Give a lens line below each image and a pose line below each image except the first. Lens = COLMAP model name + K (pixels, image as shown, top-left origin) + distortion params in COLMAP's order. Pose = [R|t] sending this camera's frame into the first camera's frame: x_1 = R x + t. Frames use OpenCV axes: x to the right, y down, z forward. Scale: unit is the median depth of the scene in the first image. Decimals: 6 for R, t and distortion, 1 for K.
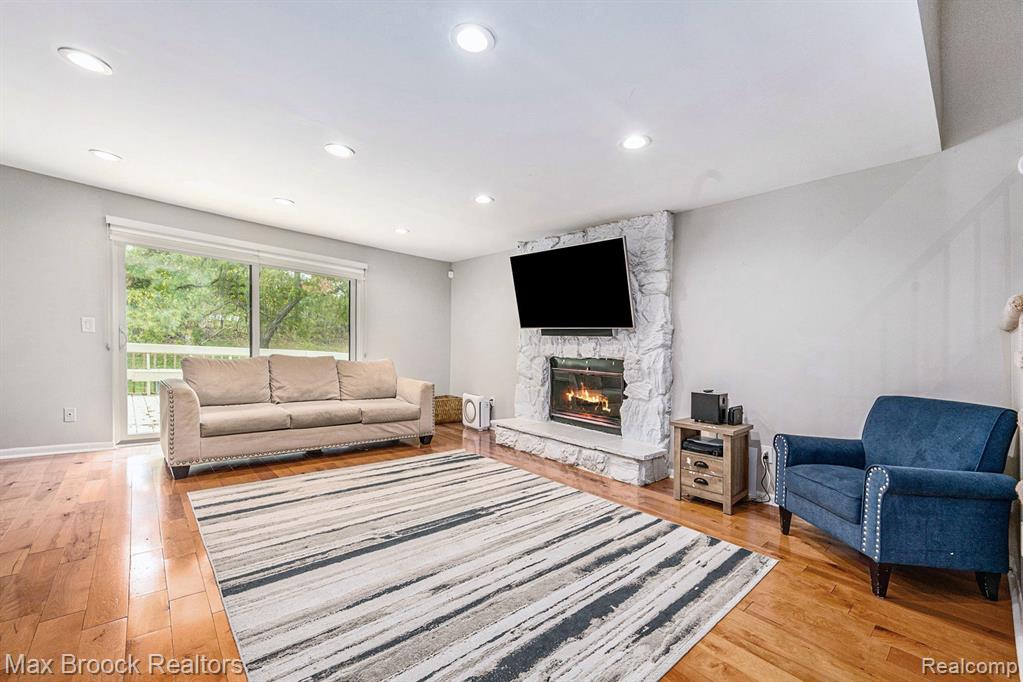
lens RADIAL K [[405.7, 0, 510.0], [0, 405.7, 338.7], [0, 0, 1]] dist [0.018084, 0.000292]
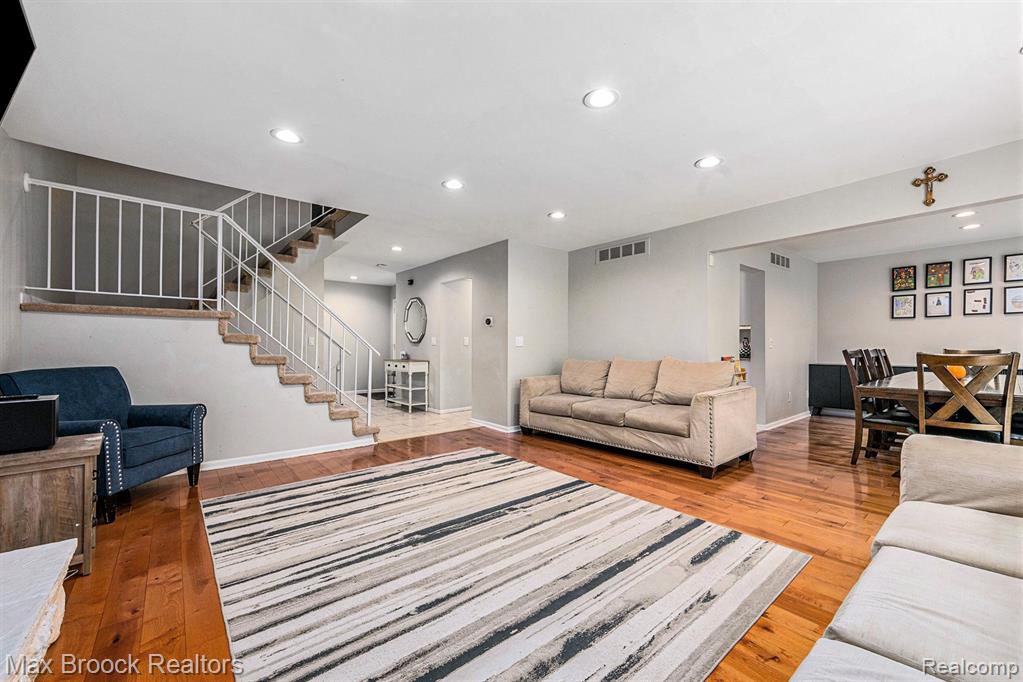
lens RADIAL K [[405.7, 0, 512.5], [0, 405.7, 344.0], [0, 0, 1]] dist [0.018084, 0.000292]
pose [[-0.998423, -0.038885, 0.040487, -0.309154], [-0.039948, 0.998869, -0.025775, 0.046777], [-0.039439, -0.027352, -0.998848, 2.025648]]
